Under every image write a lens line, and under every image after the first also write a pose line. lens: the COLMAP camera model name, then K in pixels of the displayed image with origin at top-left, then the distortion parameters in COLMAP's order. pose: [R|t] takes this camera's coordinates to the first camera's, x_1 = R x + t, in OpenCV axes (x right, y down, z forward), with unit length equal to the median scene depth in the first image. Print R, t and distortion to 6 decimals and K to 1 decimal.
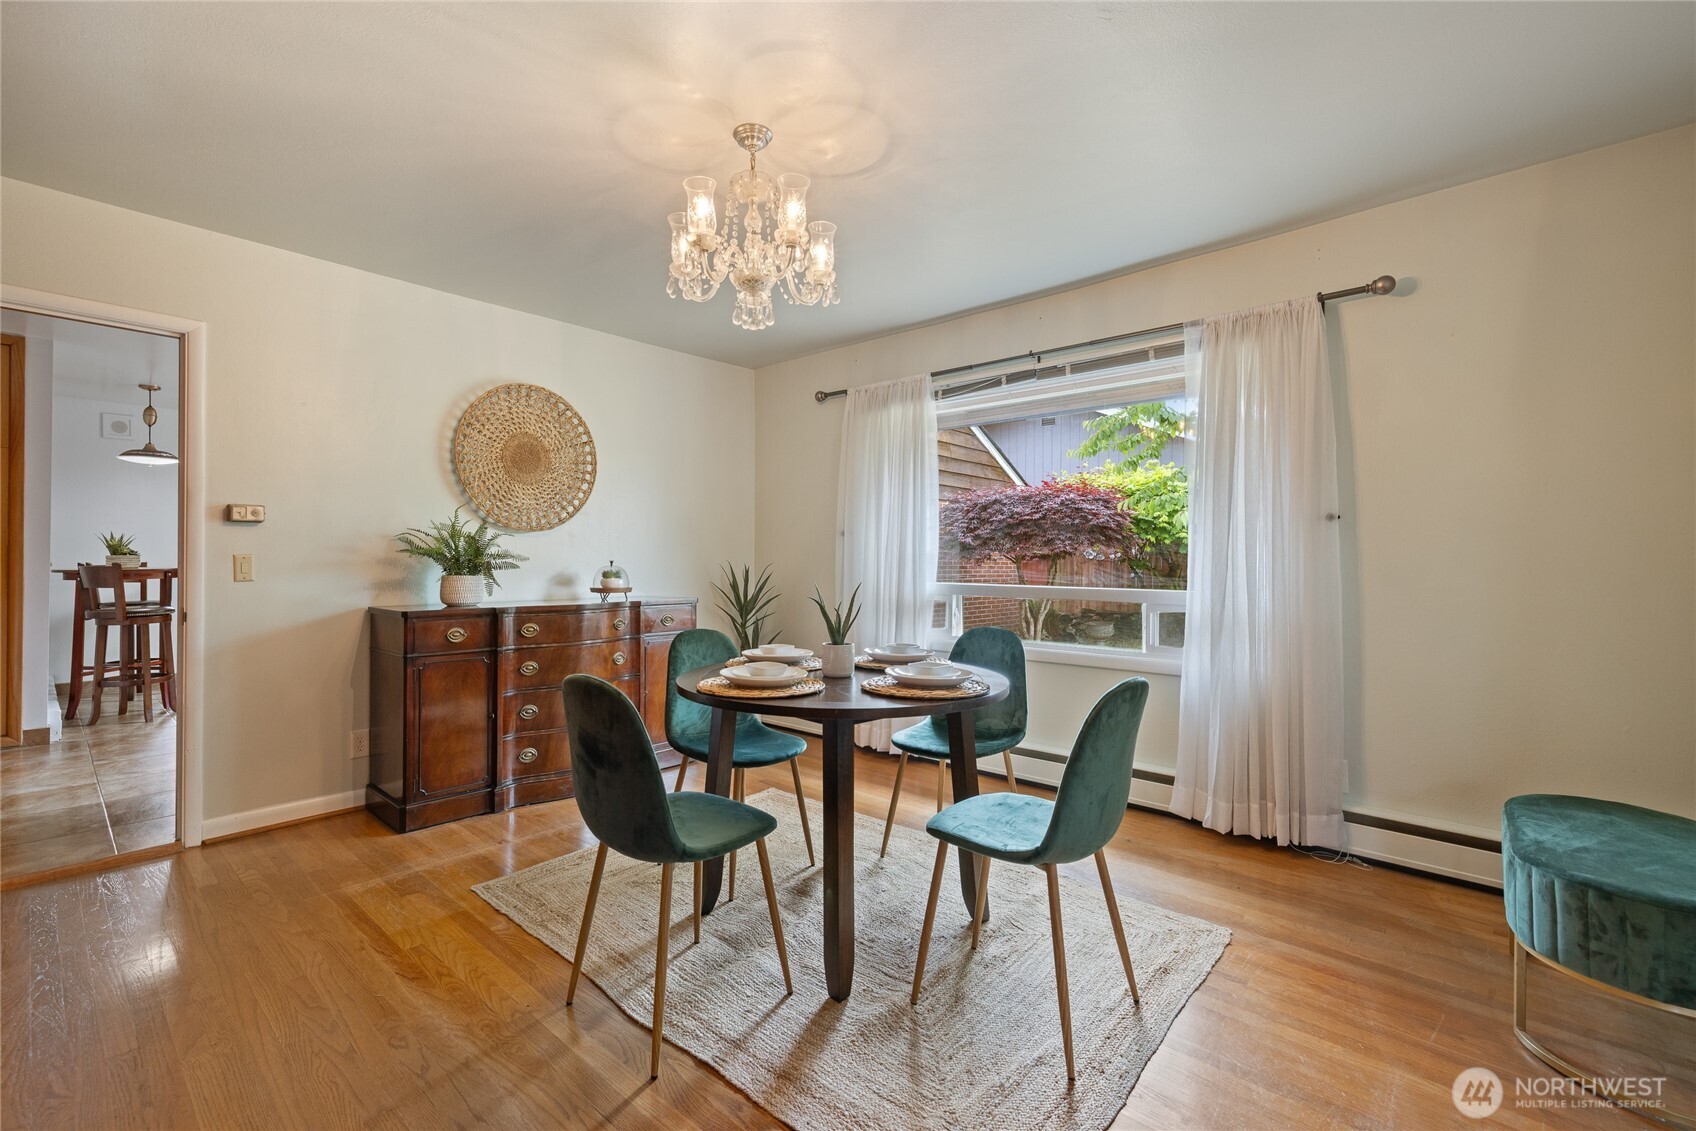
lens RADIAL K [[730.7, 0, 837.2], [0, 730.7, 565.4], [0, 0, 1]] dist [0.001031, 0.000711]
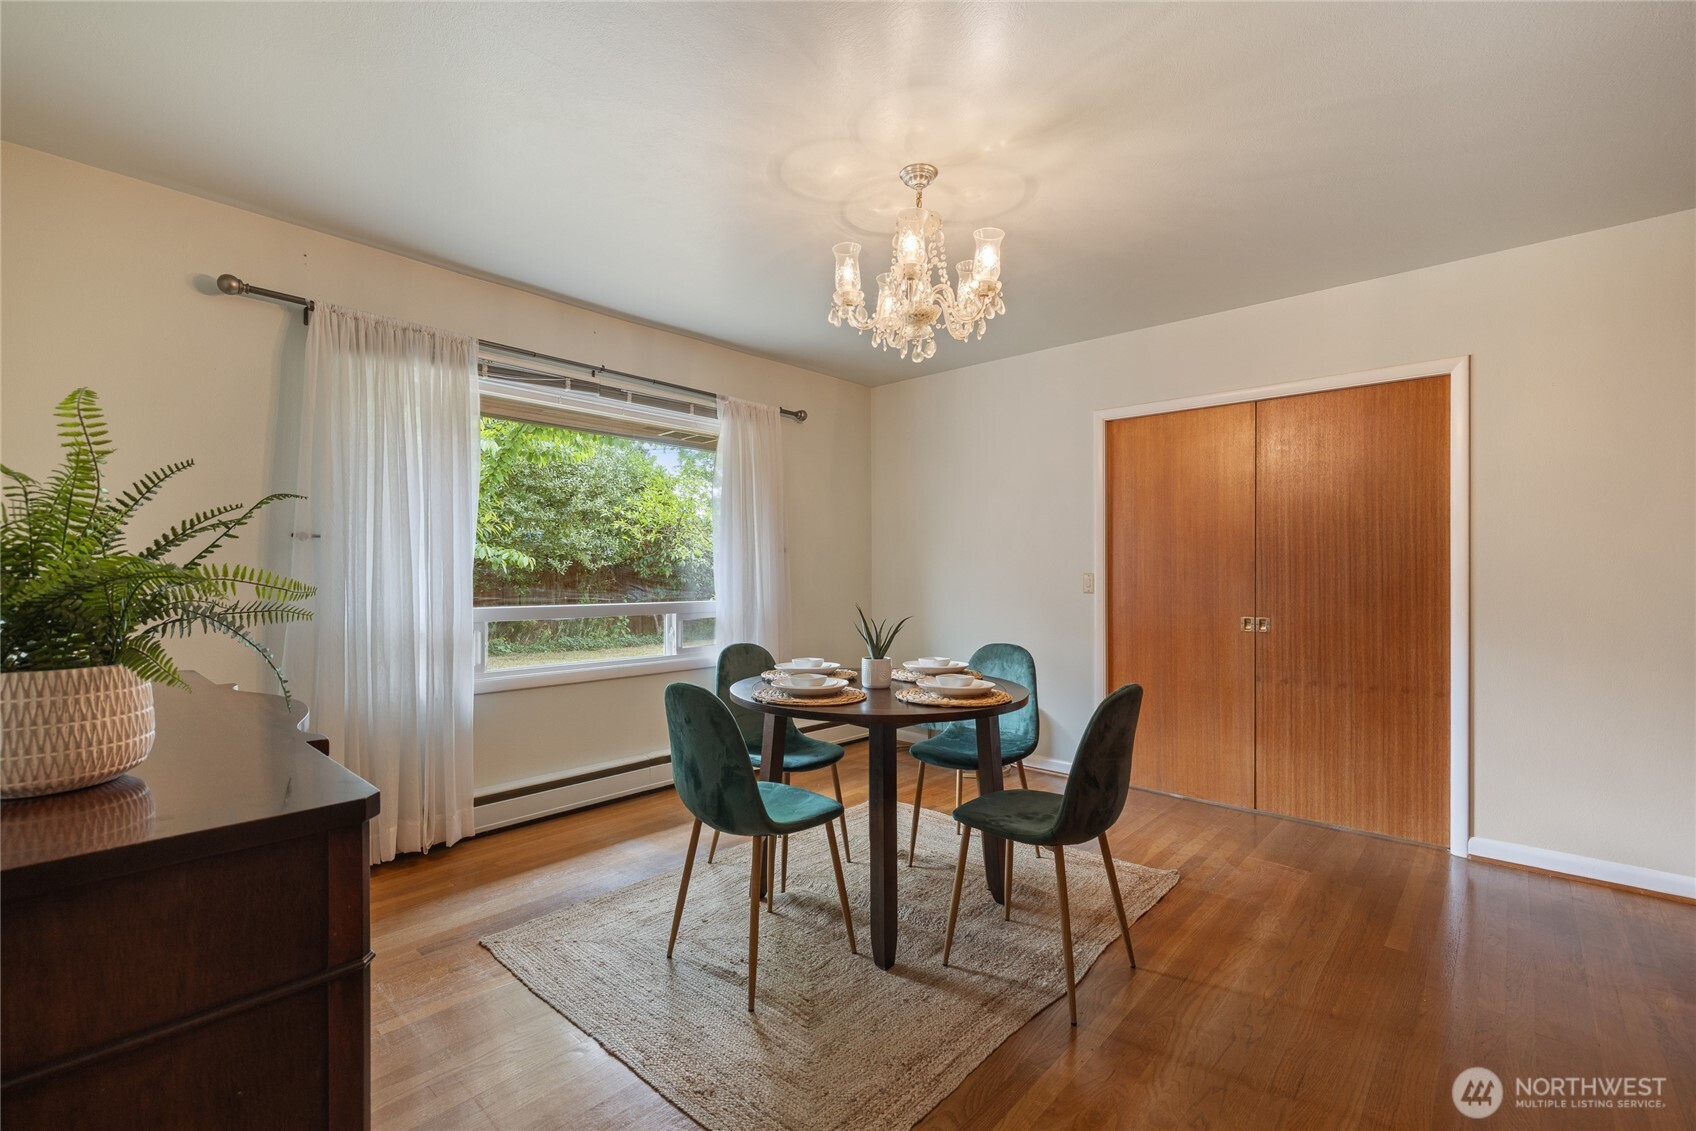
lens RADIAL K [[715.9, 0, 838.9], [0, 715.9, 571.1], [0, 0, 1]] dist [0.001809, 0.000112]
pose [[0.030070, 0.006017, 0.999530, -0.678487], [0.011690, 0.999911, -0.006371, -0.005655], [-0.999479, 0.011876, 0.029997, 0.643457]]
